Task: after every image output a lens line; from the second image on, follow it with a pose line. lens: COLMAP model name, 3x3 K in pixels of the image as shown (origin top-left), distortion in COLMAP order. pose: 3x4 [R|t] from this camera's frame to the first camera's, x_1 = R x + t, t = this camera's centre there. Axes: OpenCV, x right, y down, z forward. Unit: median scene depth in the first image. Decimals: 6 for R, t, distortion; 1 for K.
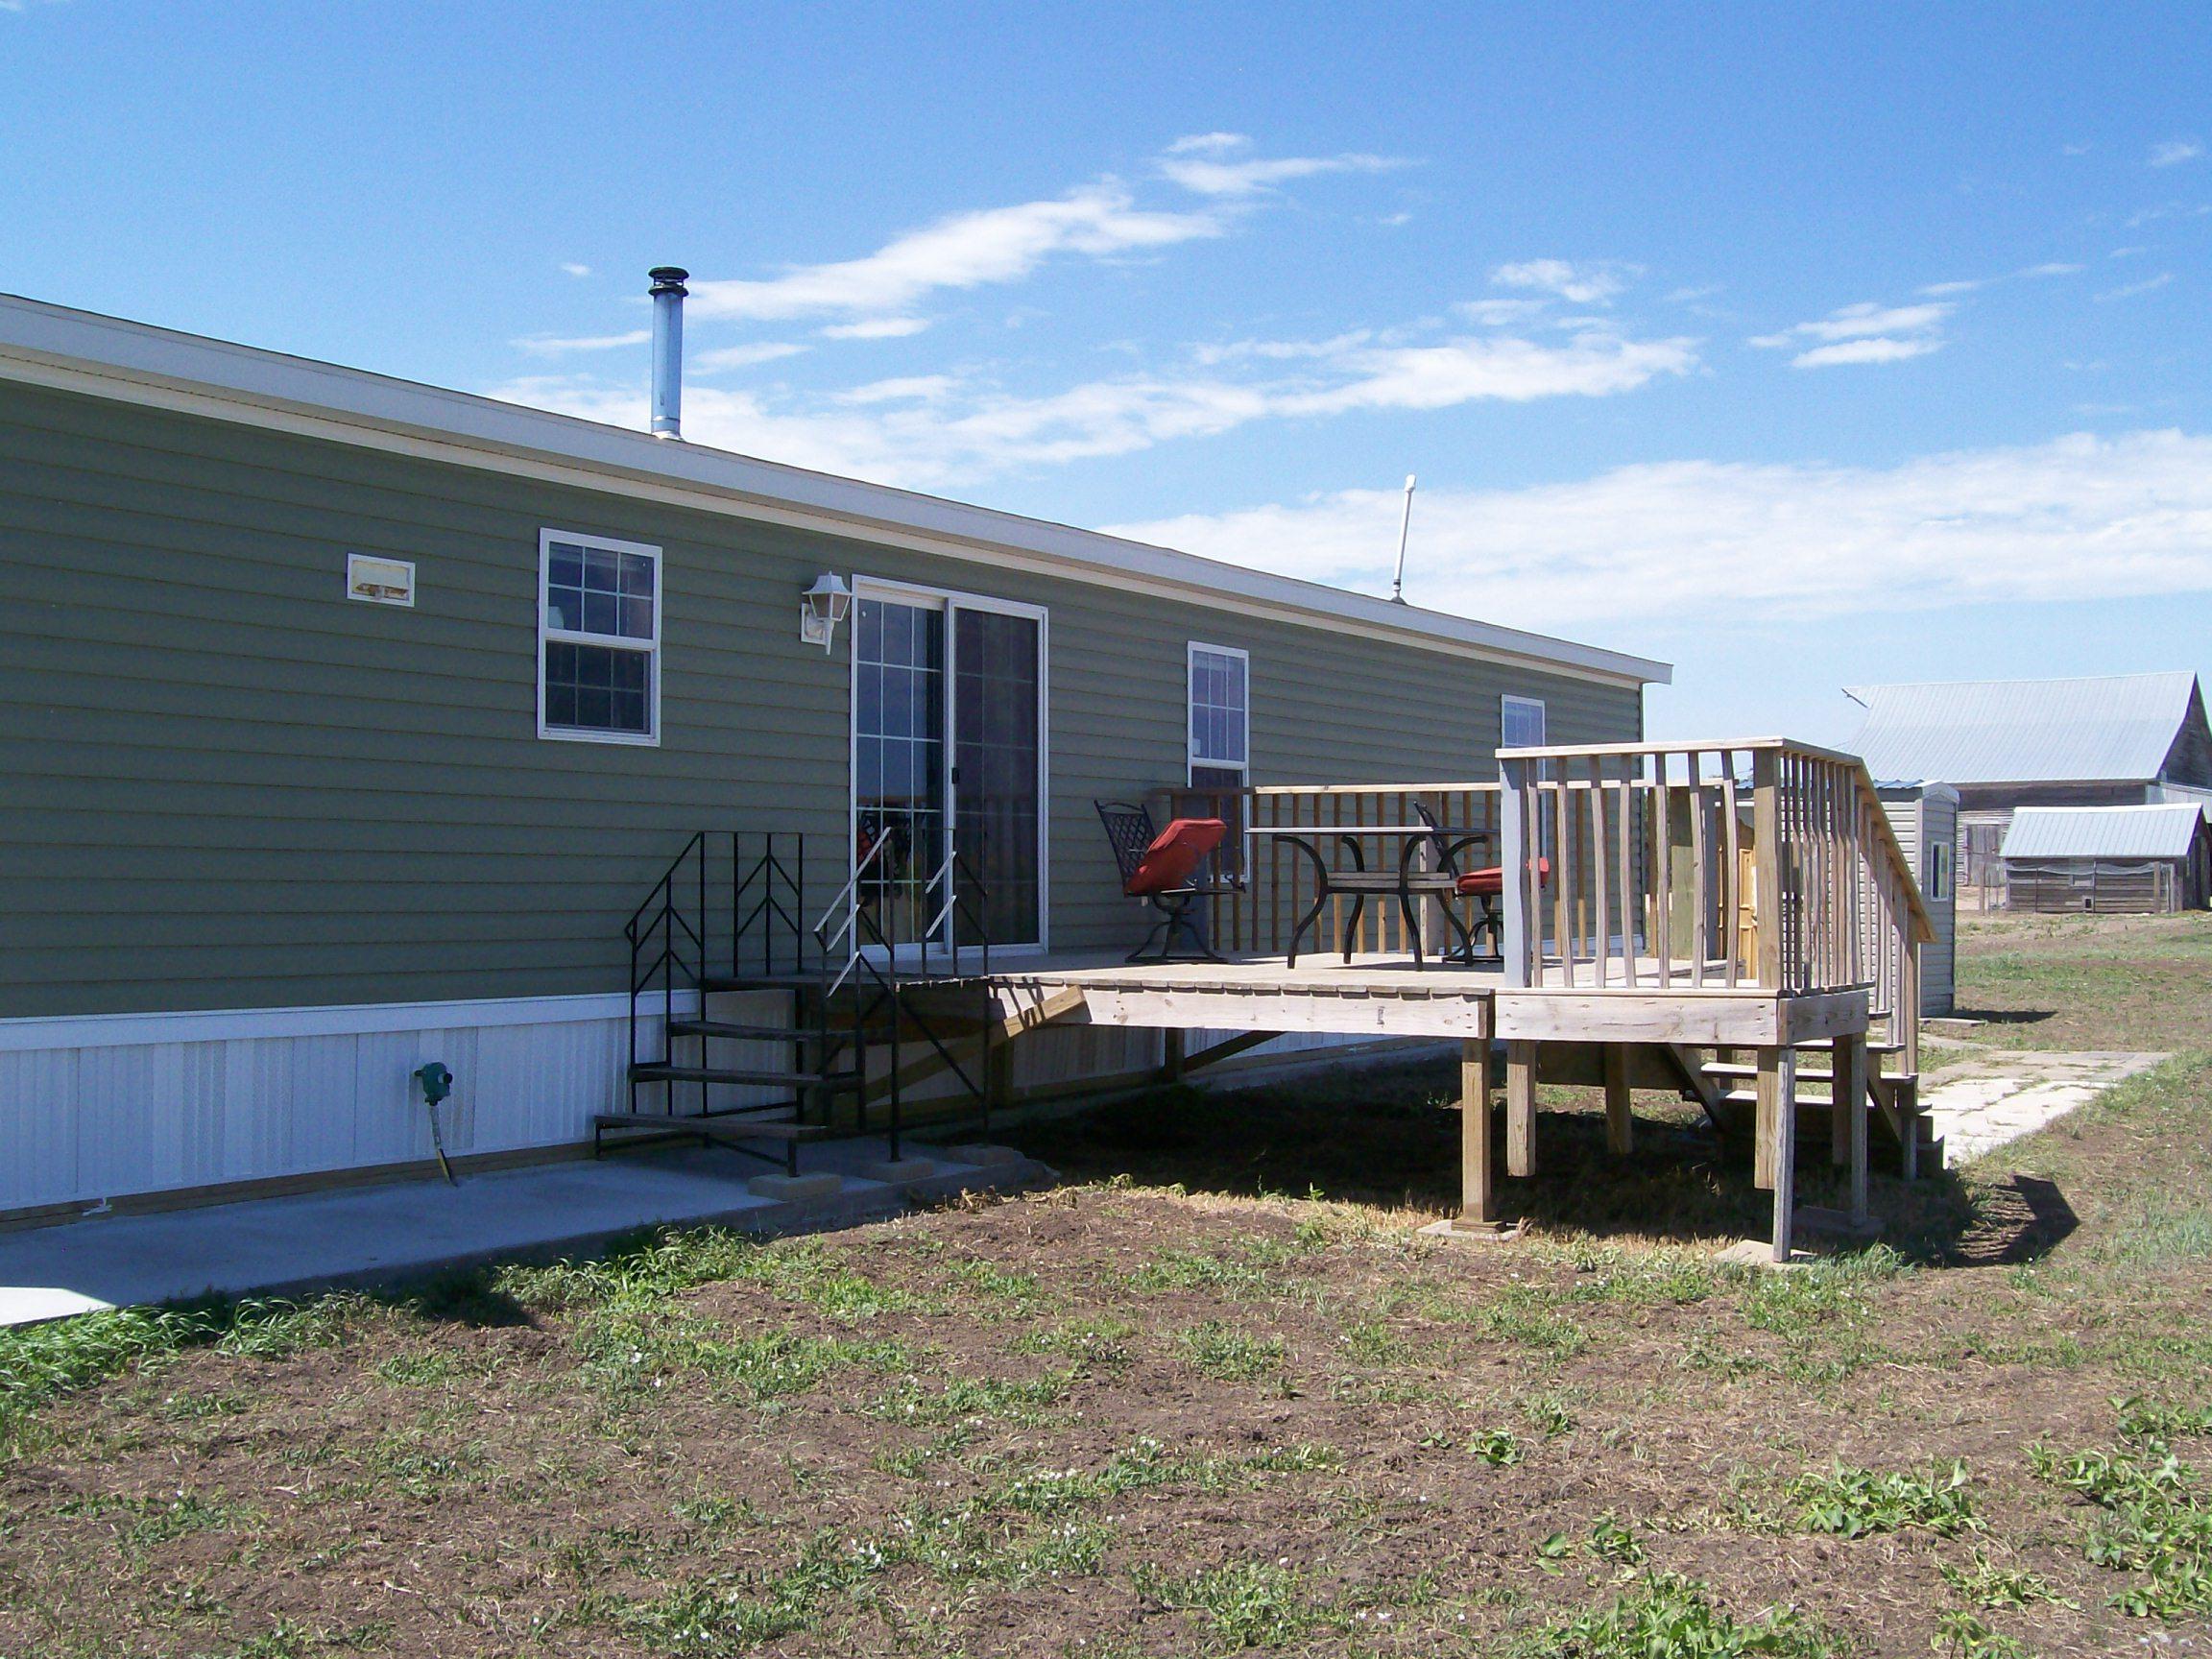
lens RADIAL K [[2452.7, 0, 1100.5], [0, 2452.7, 839.6], [0, 0, 1]] dist [-0.134929, 0.000000]
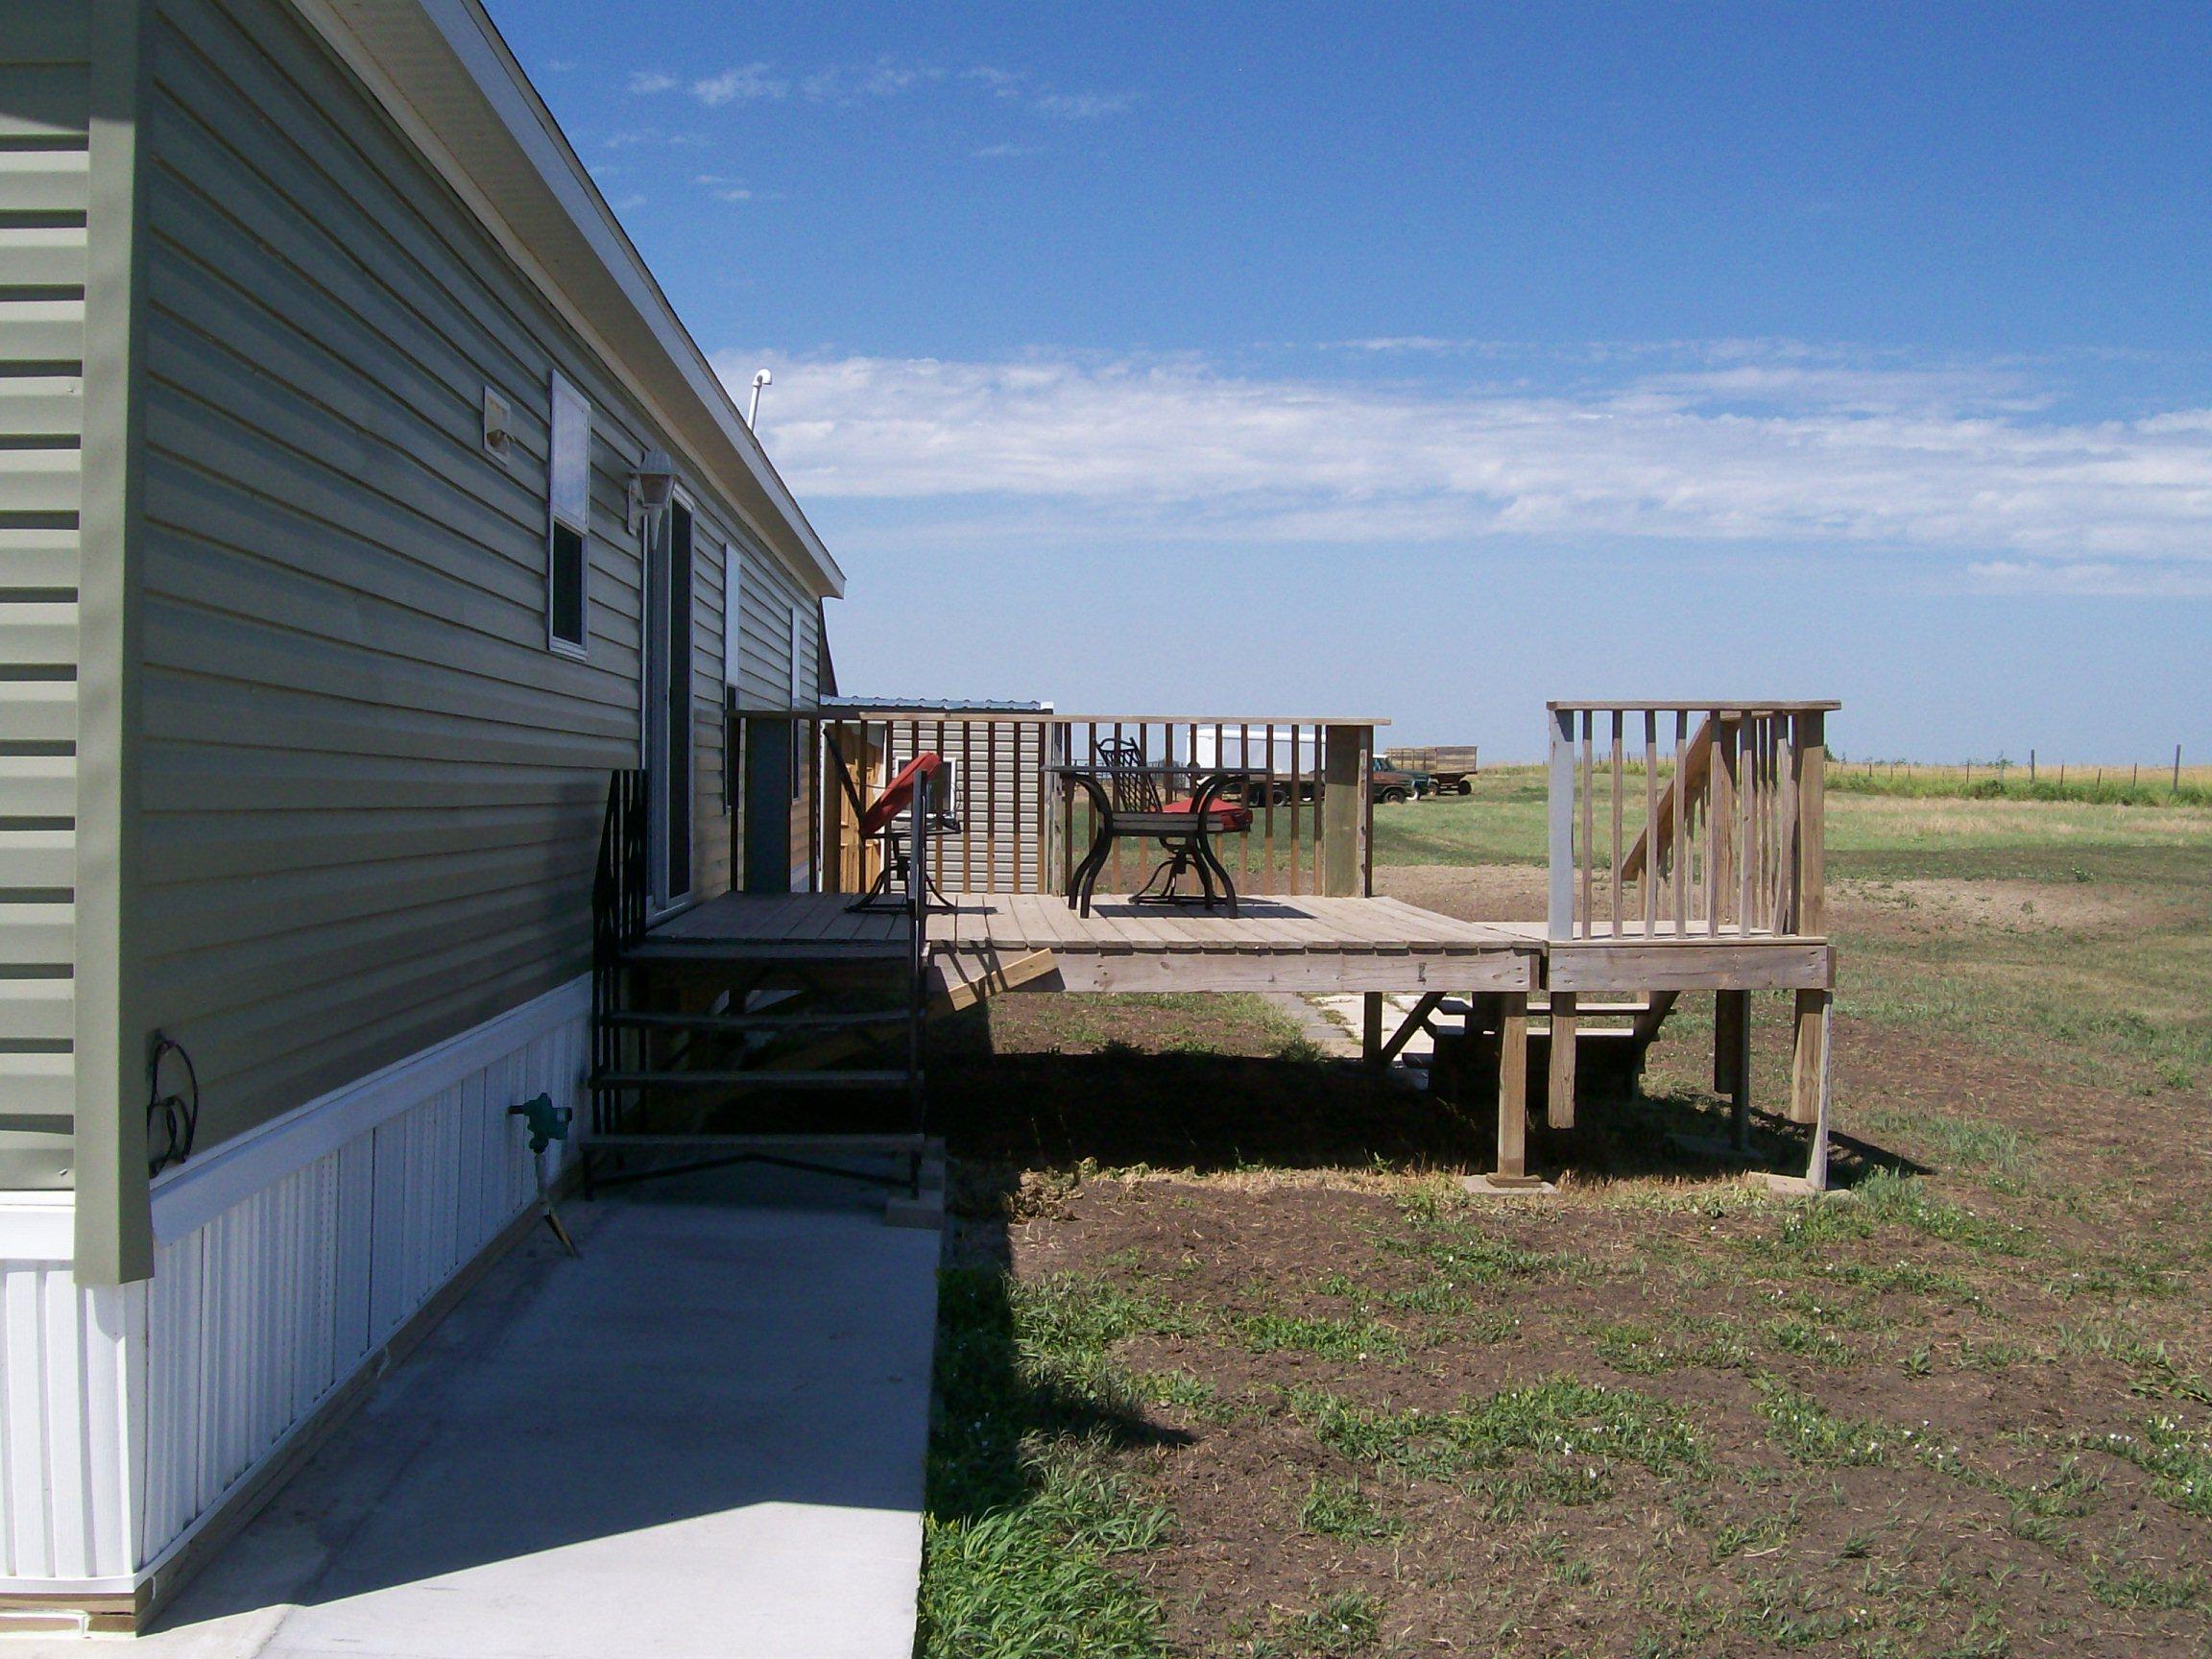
lens RADIAL K [[2452.7, 0, 1099.5], [0, 2452.7, 815.7], [0, 0, 1]] dist [-0.134929, 0.000000]
pose [[0.818213, -0.005384, 0.574890, -0.535898], [-0.014247, 0.999459, 0.029637, -0.016080], [-0.574739, -0.032440, 0.817694, 0.285955]]
